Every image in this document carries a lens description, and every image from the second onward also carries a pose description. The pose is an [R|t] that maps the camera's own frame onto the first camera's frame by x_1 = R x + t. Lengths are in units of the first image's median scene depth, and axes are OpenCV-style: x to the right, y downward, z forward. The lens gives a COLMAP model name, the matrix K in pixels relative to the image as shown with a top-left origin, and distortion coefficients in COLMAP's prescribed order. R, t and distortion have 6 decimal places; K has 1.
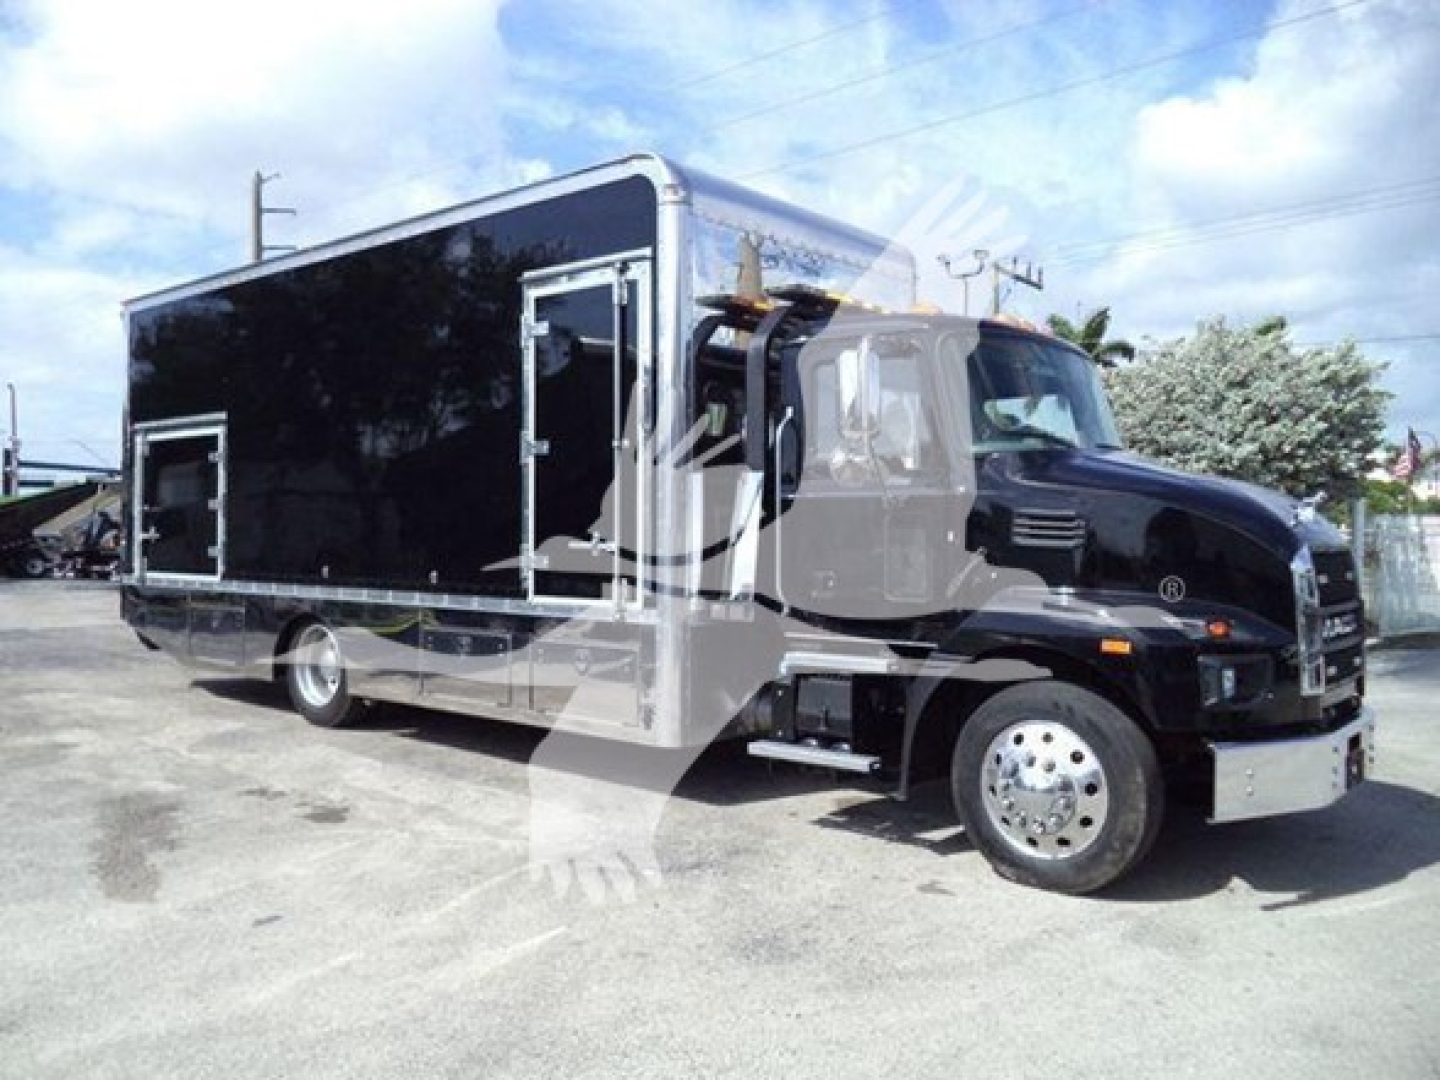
lens RADIAL K [[1156.4, 0, 707.8], [0, 1156.4, 540.7], [0, 0, 1]] dist [-0.014275, -0.004223]
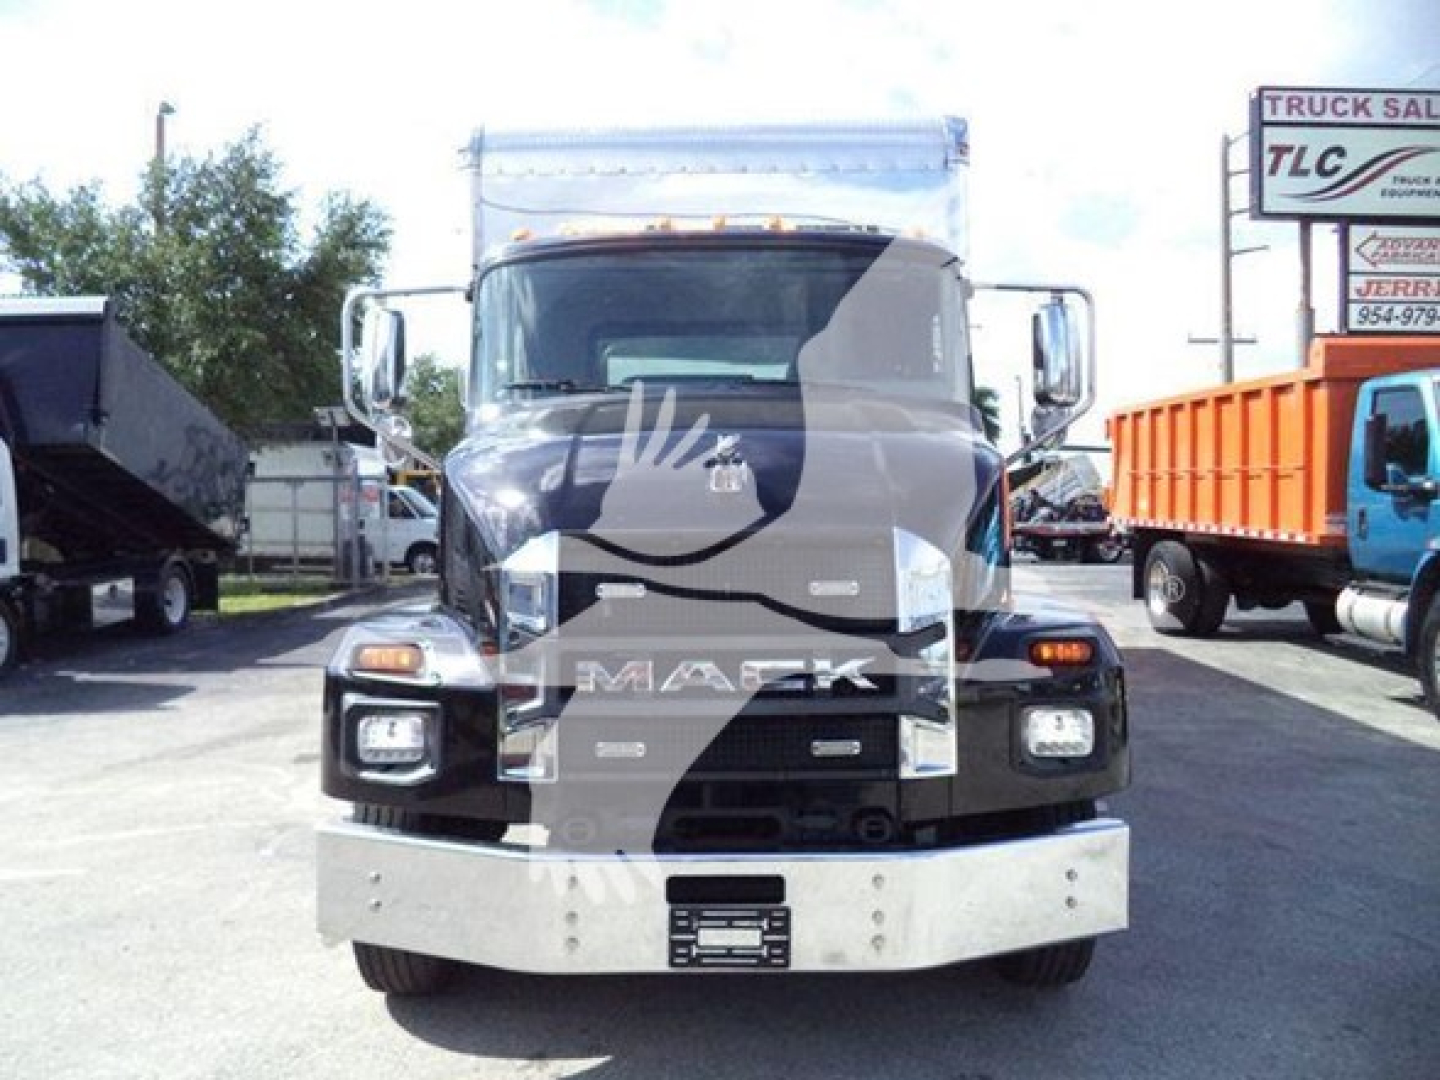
lens RADIAL K [[1160.9, 0, 720.0], [0, 1160.9, 540.0], [0, 0, 1]] dist [-0.012298, -0.013368]
pose [[0.665140, 0.009351, -0.746660, 0.984915], [0.005181, 0.999840, 0.017137, -0.002550], [0.746701, -0.015267, 0.664985, 0.632547]]
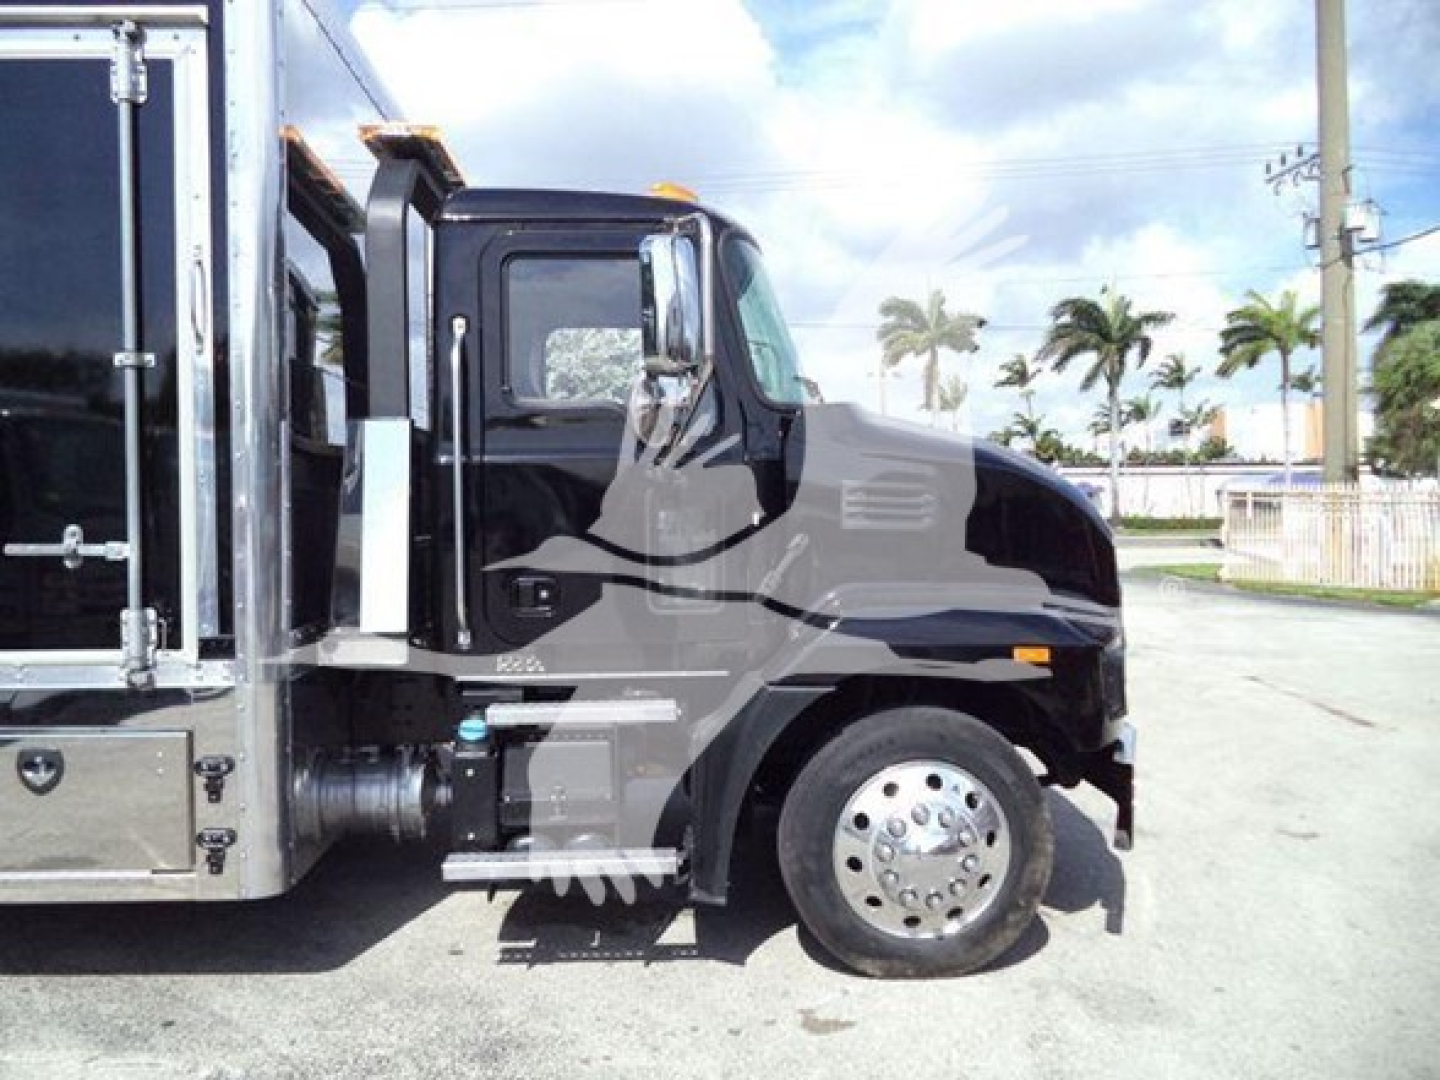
lens RADIAL K [[1182.9, 0, 788.6], [0, 1182.9, 535.8], [0, 0, 1]] dist [-0.033905, -0.000373]
pose [[0.719232, -0.033308, 0.693971, -0.297561], [0.018685, 0.999416, 0.028604, -0.014773], [-0.694518, -0.007606, 0.719435, 0.492186]]
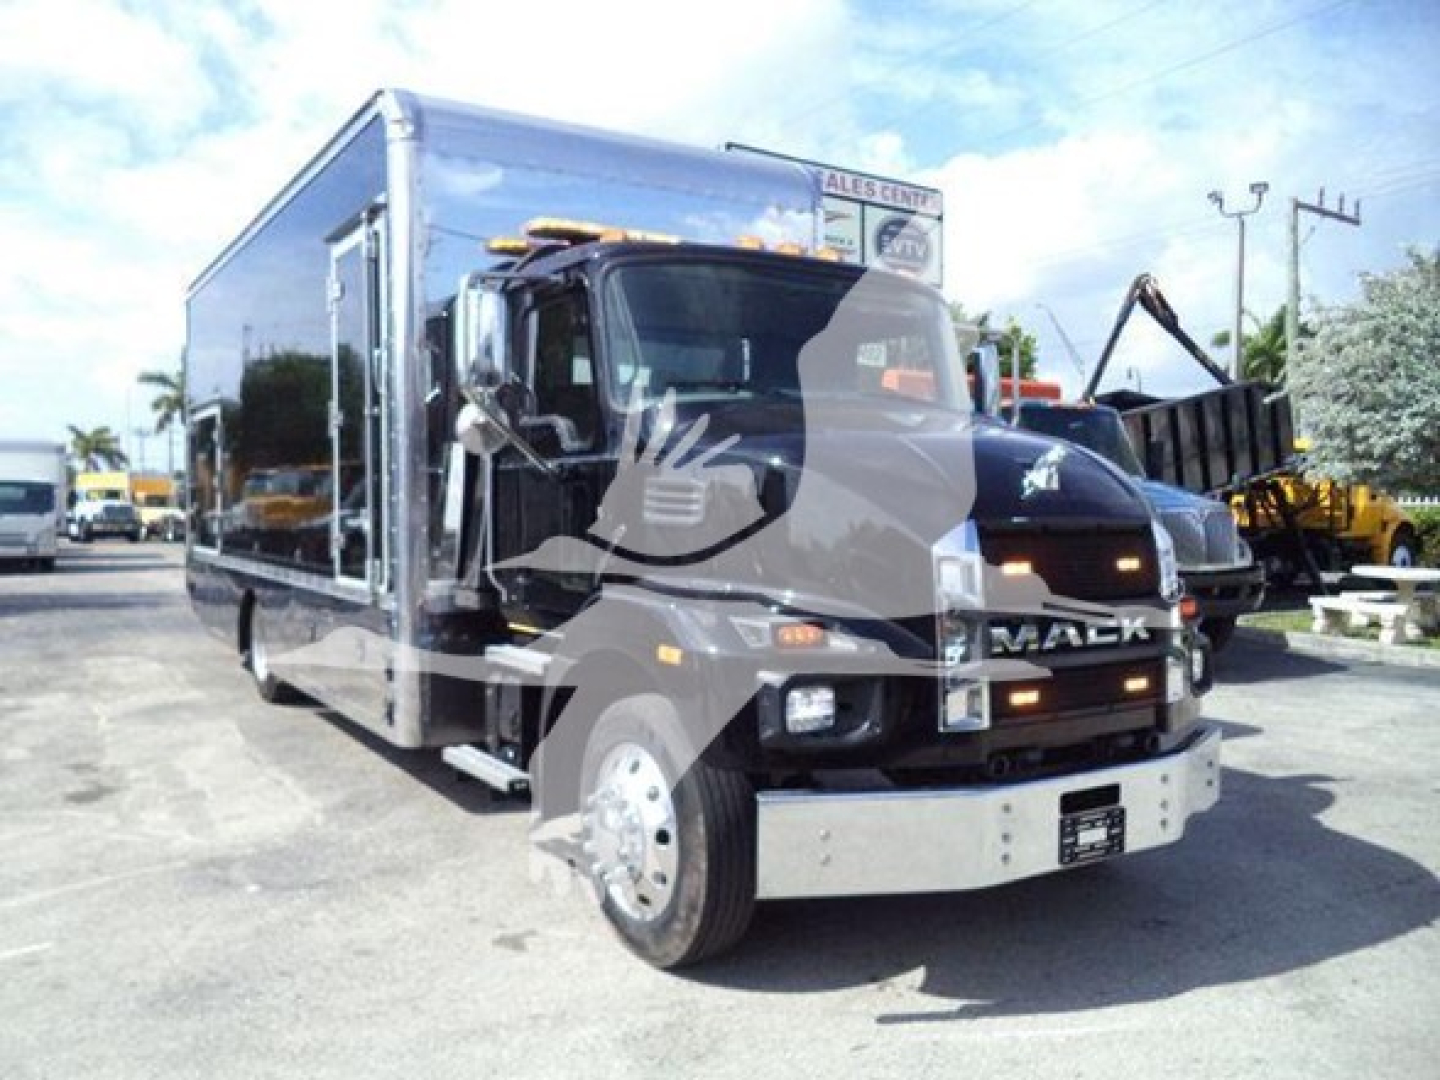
lens RADIAL K [[1160.9, 0, 720.0], [0, 1160.9, 540.0], [0, 0, 1]] dist [-0.012298, -0.013368]
pose [[0.958862, 0.005447, -0.283822, 0.556786], [0.000249, 0.999799, 0.020030, -0.000276], [0.283874, -0.019276, 0.958668, 0.252000]]
